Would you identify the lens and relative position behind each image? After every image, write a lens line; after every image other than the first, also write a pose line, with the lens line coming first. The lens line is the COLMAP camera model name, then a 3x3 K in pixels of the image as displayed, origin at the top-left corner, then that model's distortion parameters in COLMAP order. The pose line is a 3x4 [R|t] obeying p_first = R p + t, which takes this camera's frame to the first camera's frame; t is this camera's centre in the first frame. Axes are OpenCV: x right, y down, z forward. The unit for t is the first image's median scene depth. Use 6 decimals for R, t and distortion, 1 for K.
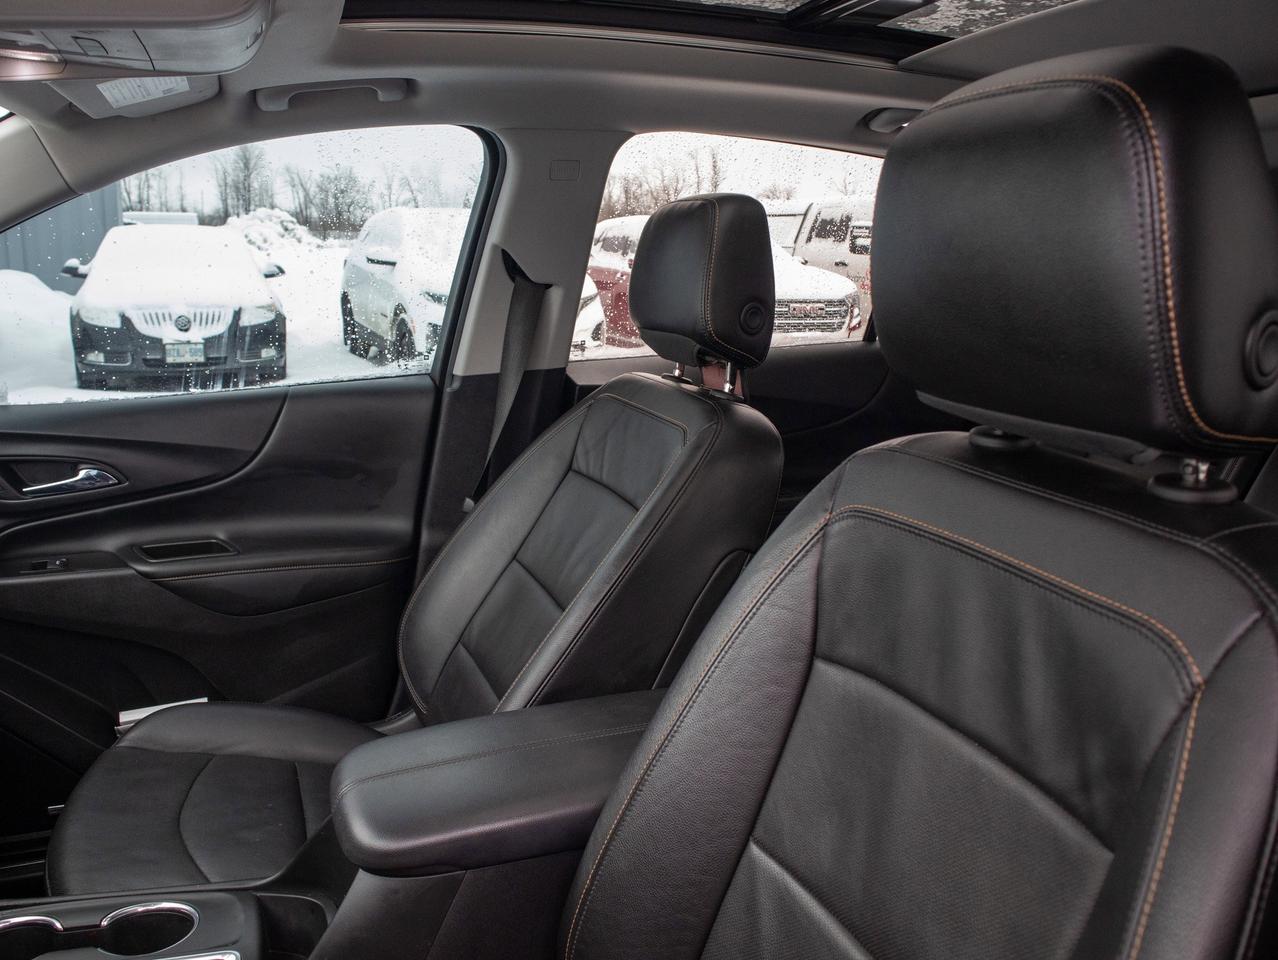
lens RADIAL K [[991.7, 0, 629.9], [0, 991.7, 484.5], [0, 0, 1]] dist [-0.123463, 0.079184]
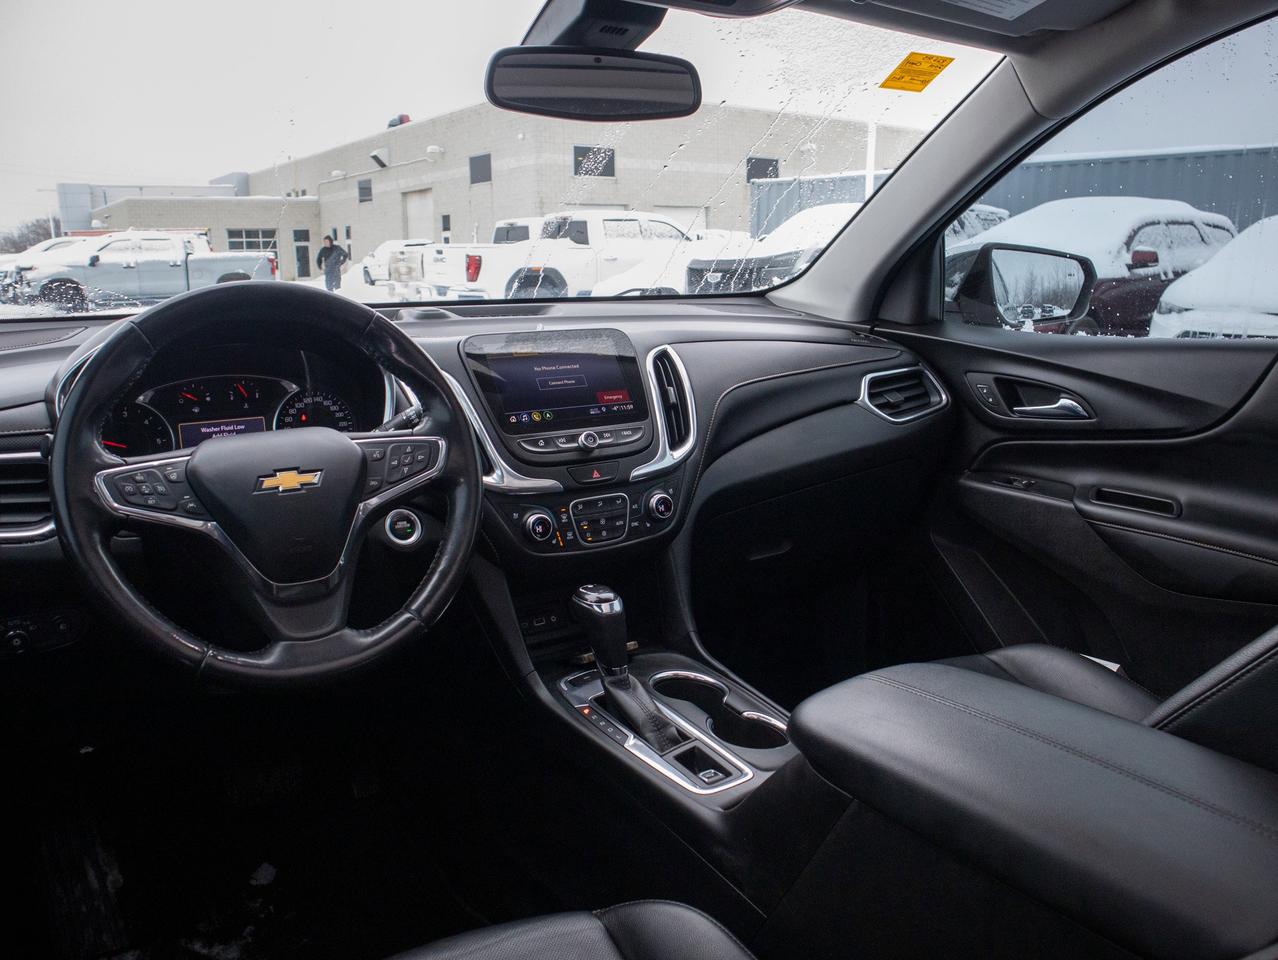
lens RADIAL K [[990.3, 0, 631.7], [0, 990.3, 481.8], [0, 0, 1]] dist [-0.119304, 0.084652]
pose [[0.210961, 0.186974, -0.959446, 0.311231], [-0.218394, 0.965740, 0.140180, 0.023316], [0.952785, 0.179965, 0.244567, 0.295692]]
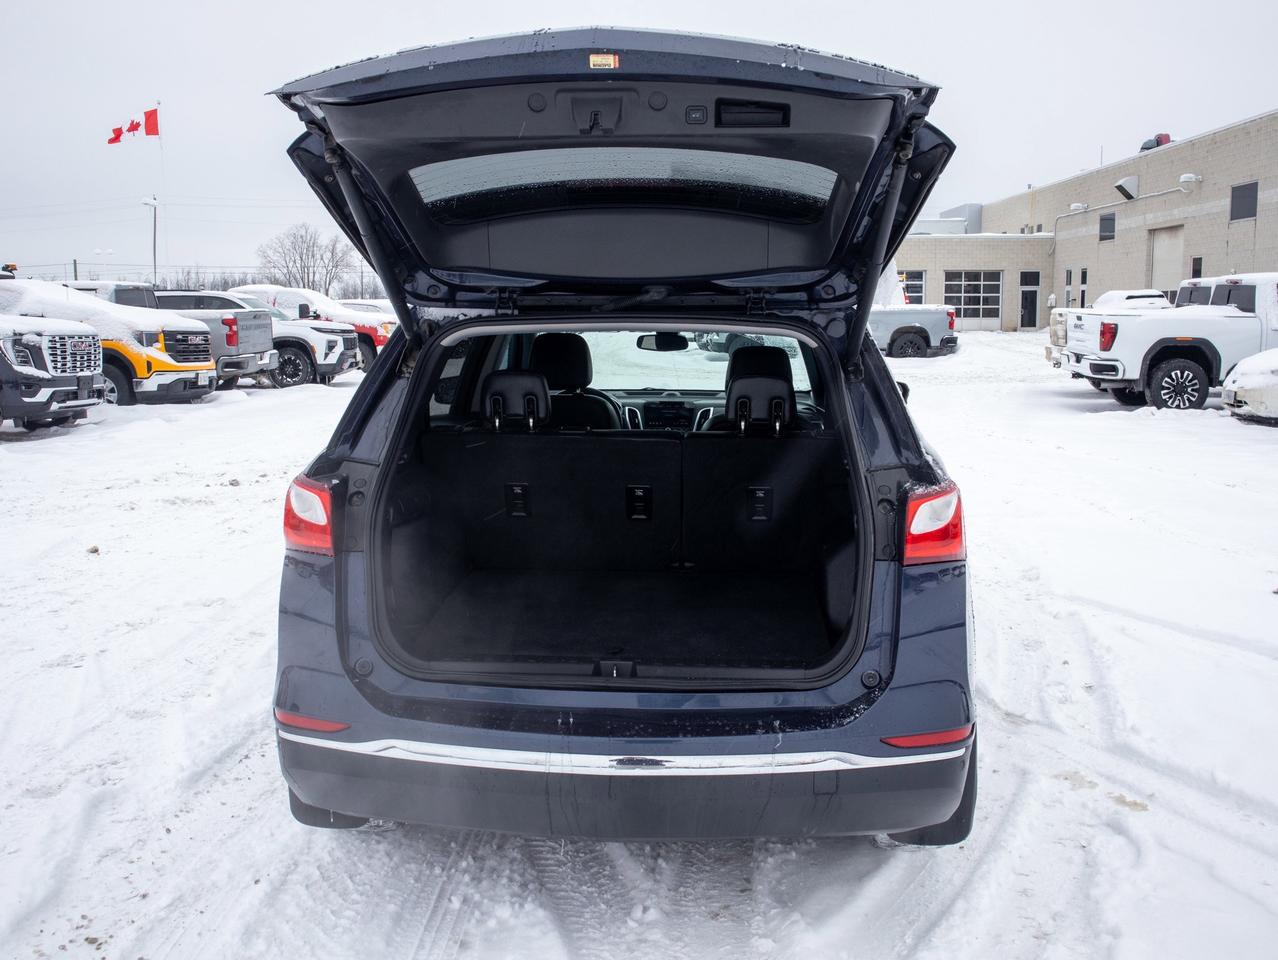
lens RADIAL K [[1261.1, 0, 639.0], [0, 1261.1, 480.0], [0, 0, 1]] dist [-0.047110, 0.029794]
pose [[-0.420499, 0.097878, -0.901998, 2.948859], [-0.224852, 0.951908, 0.208117, -0.502806], [0.878989, 0.290329, -0.378268, 1.812078]]
